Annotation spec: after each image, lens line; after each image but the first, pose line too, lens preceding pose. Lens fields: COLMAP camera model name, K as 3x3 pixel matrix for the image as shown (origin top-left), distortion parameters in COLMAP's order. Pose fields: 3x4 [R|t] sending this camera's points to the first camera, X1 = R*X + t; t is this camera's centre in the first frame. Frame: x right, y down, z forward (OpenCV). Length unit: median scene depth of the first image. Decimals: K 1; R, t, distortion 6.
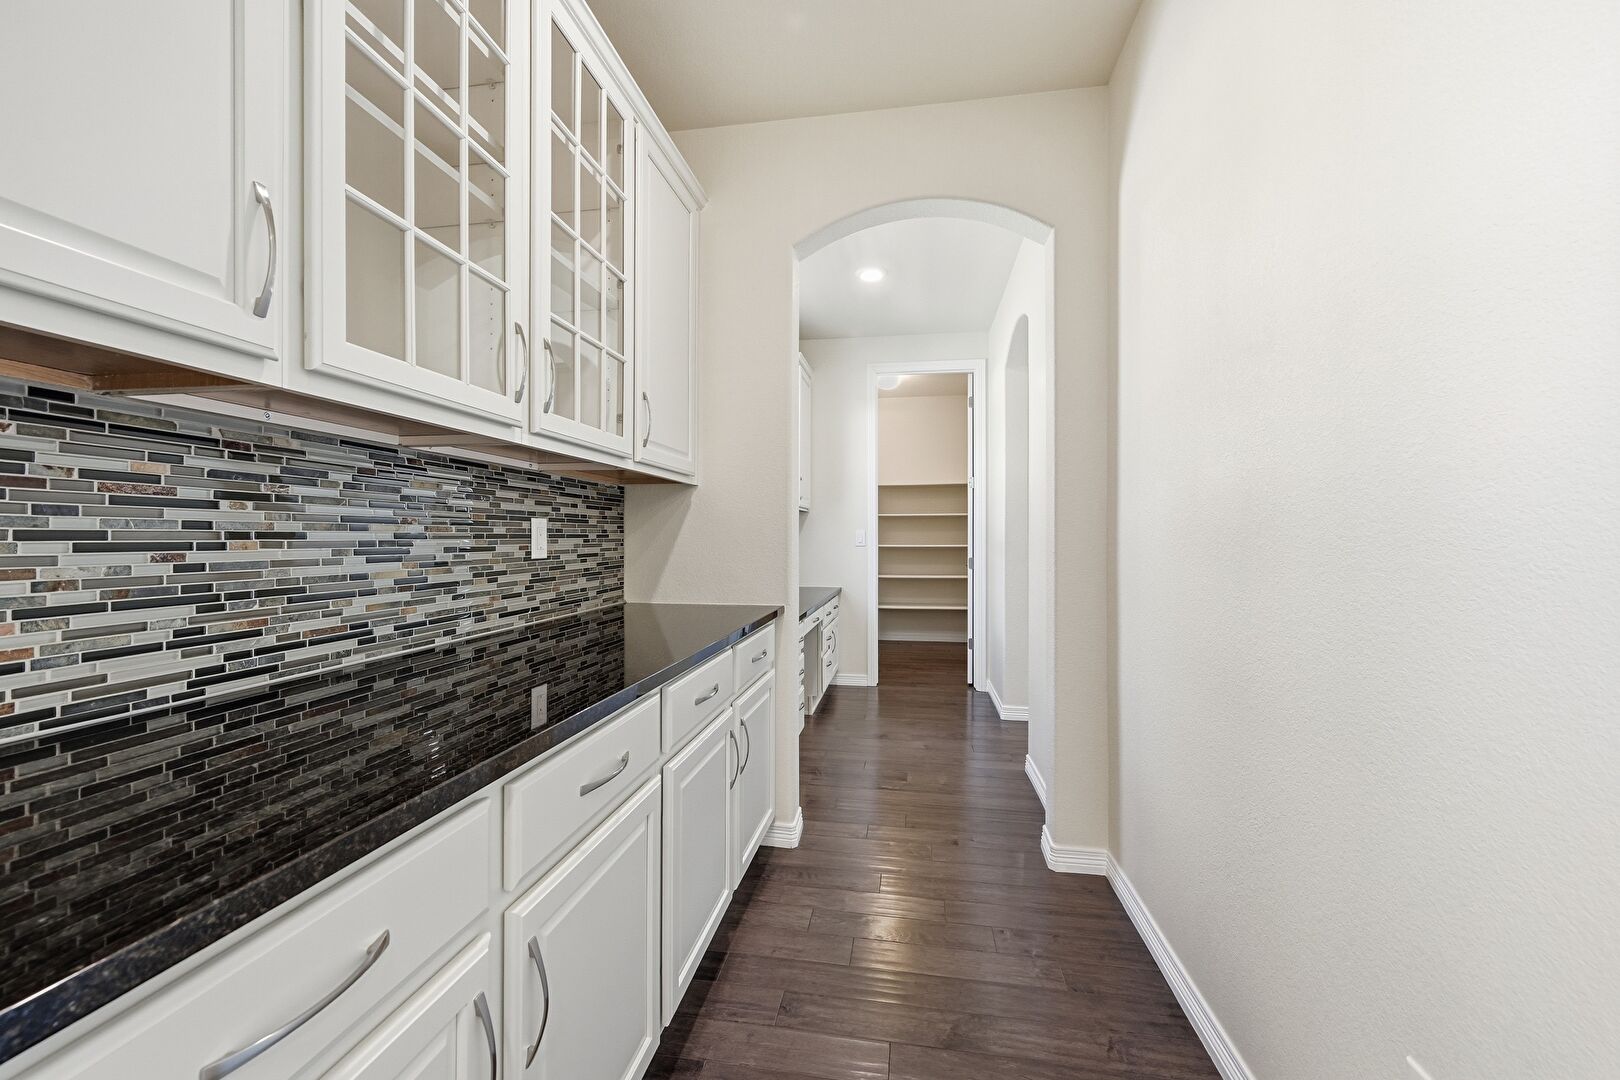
lens RADIAL K [[644.8, 0, 810.4], [0, 644.8, 539.7], [0, 0, 1]] dist [0.003476, 0.000179]
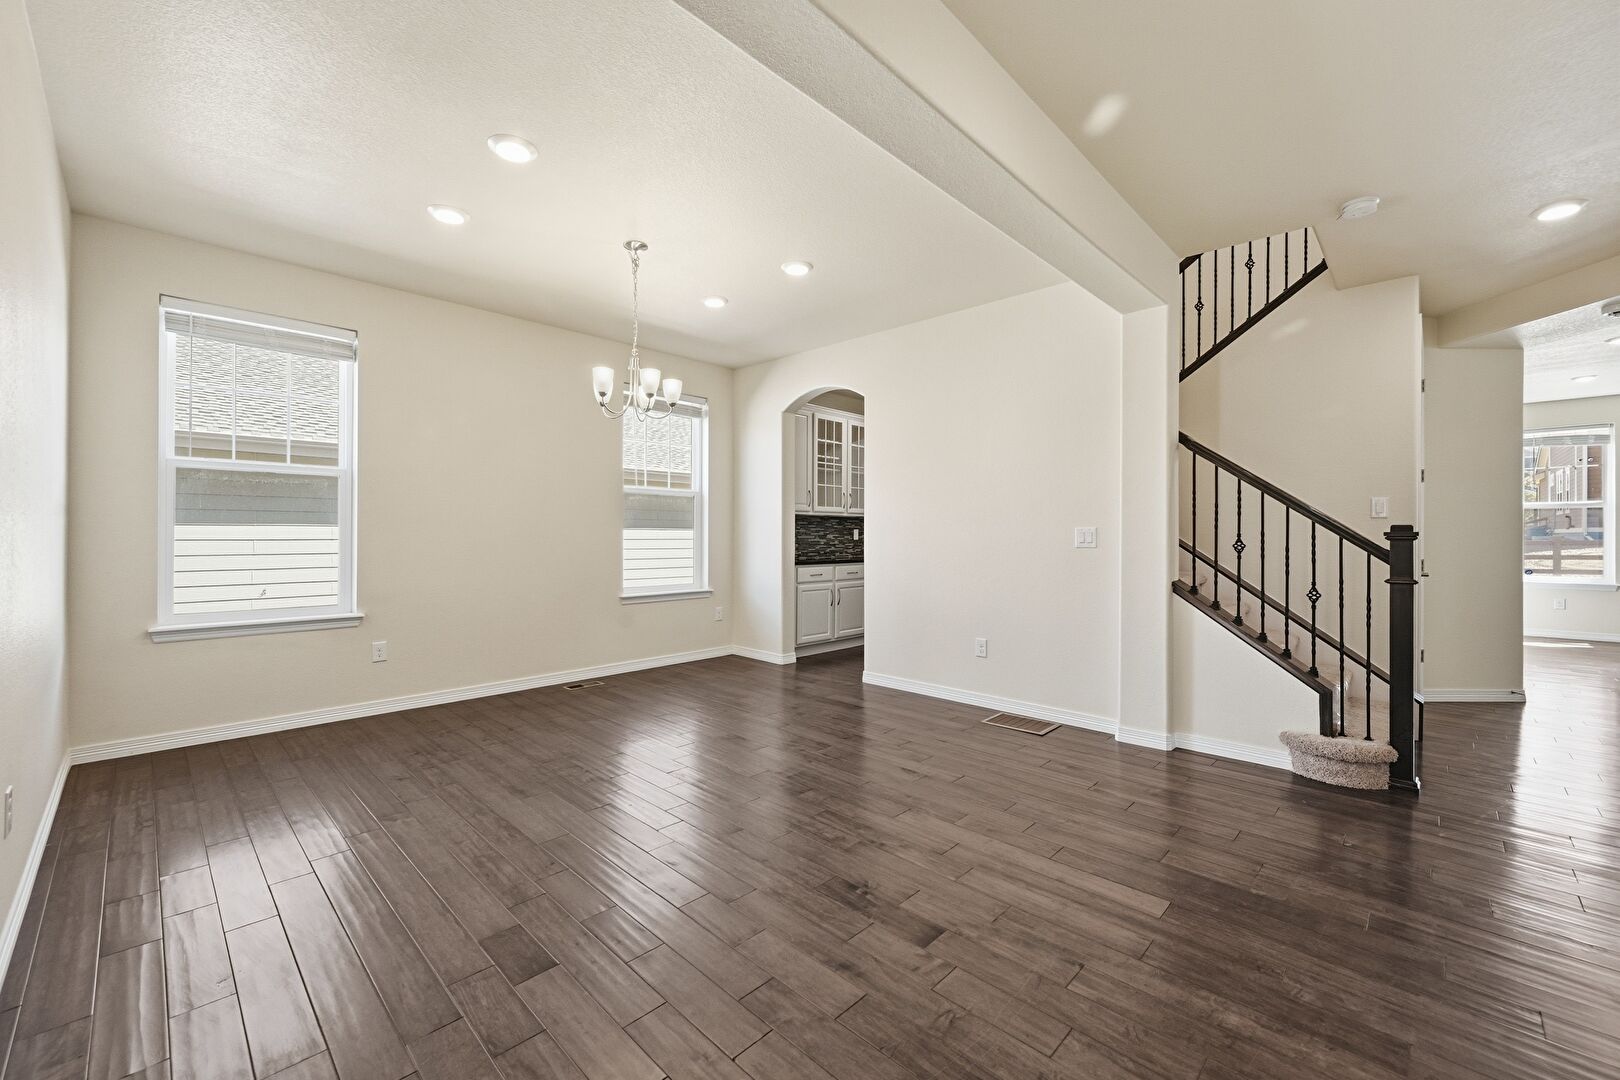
lens RADIAL K [[644.8, 0, 807.8], [0, 644.8, 536.9], [0, 0, 1]] dist [0.003476, 0.000179]
pose [[0.821625, 0.004723, -0.570008, 2.271160], [-0.005561, 0.999985, 0.000270, 0.018247], [0.570001, 0.002948, 0.821639, -3.432058]]
